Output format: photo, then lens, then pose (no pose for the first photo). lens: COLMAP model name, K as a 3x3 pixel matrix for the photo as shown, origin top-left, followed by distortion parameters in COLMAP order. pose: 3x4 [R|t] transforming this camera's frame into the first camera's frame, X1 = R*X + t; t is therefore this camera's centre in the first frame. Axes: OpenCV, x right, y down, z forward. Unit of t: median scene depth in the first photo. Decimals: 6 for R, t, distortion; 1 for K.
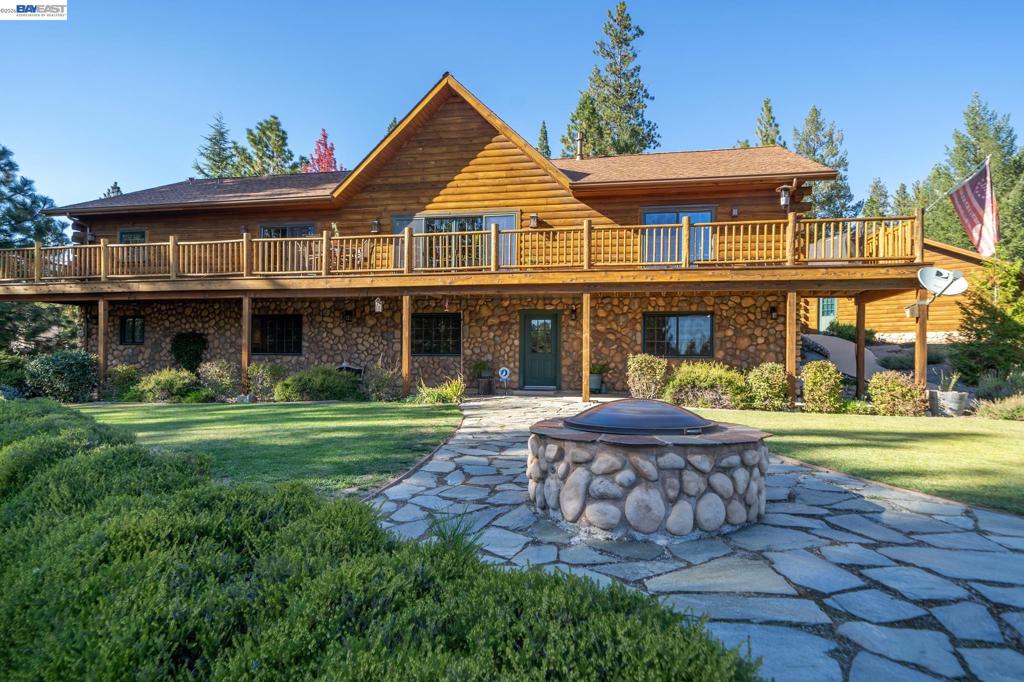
lens RADIAL K [[576.3, 0, 513.2], [0, 576.3, 370.5], [0, 0, 1]] dist [-0.003221, -0.000371]
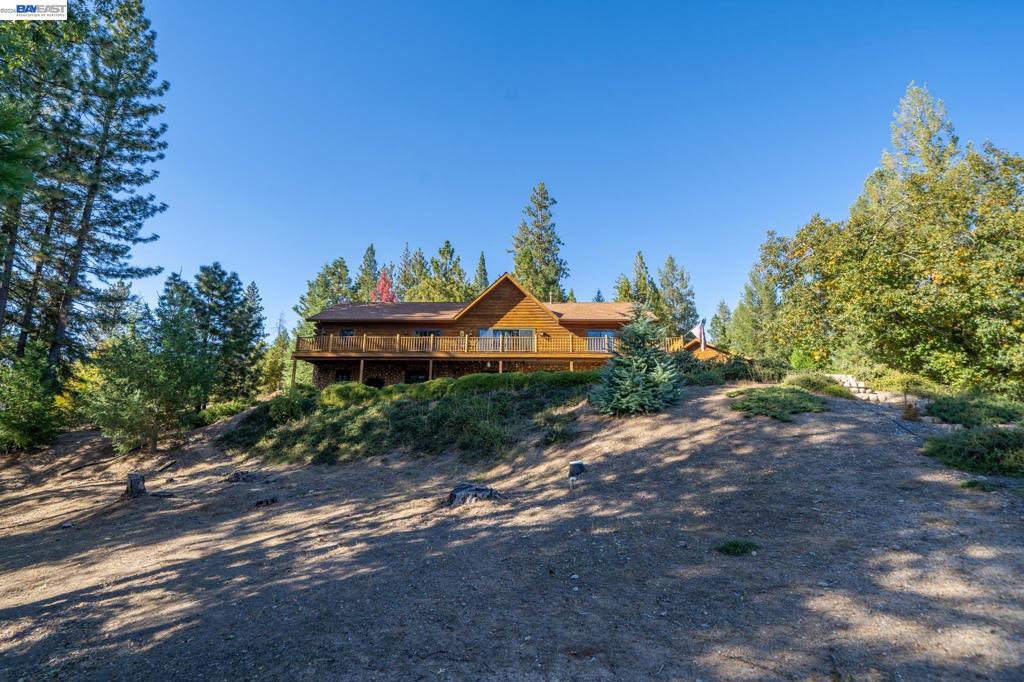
lens RADIAL K [[471.4, 0, 512.0], [0, 471.4, 341.0], [0, 0, 1]] dist [-0.000304, -0.000012]
pose [[0.991145, 0.033048, 0.128609, -0.111506], [-0.004896, 0.976971, -0.213318, 0.062801], [-0.132697, 0.210799, 0.968481, -0.286358]]
